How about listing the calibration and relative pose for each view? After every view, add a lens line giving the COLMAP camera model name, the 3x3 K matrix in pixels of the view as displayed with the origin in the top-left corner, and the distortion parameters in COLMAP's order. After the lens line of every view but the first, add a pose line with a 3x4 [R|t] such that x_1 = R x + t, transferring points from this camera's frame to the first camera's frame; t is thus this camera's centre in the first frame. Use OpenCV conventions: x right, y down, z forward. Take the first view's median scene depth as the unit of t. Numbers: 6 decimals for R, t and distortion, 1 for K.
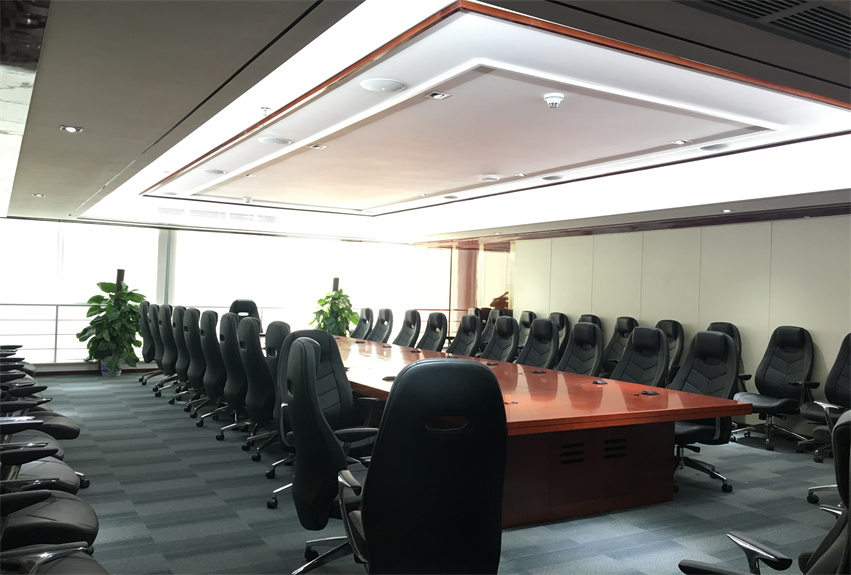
lens RADIAL K [[724.3, 0, 425.5], [0, 724.3, 287.5], [0, 0, 1]] dist [0.076220, -0.103121]
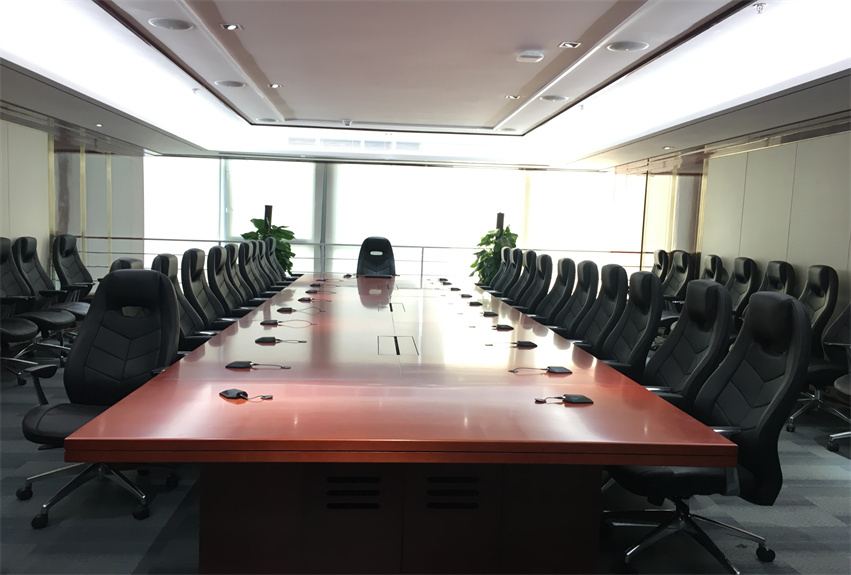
lens RADIAL K [[724.3, 0, 425.5], [0, 724.3, 287.5], [0, 0, 1]] dist [0.076220, -0.103121]
pose [[0.887239, 0.037227, -0.459806, 0.207909], [-0.002026, 0.997043, 0.076815, 0.008990], [0.461306, -0.067222, 0.884691, 0.215336]]
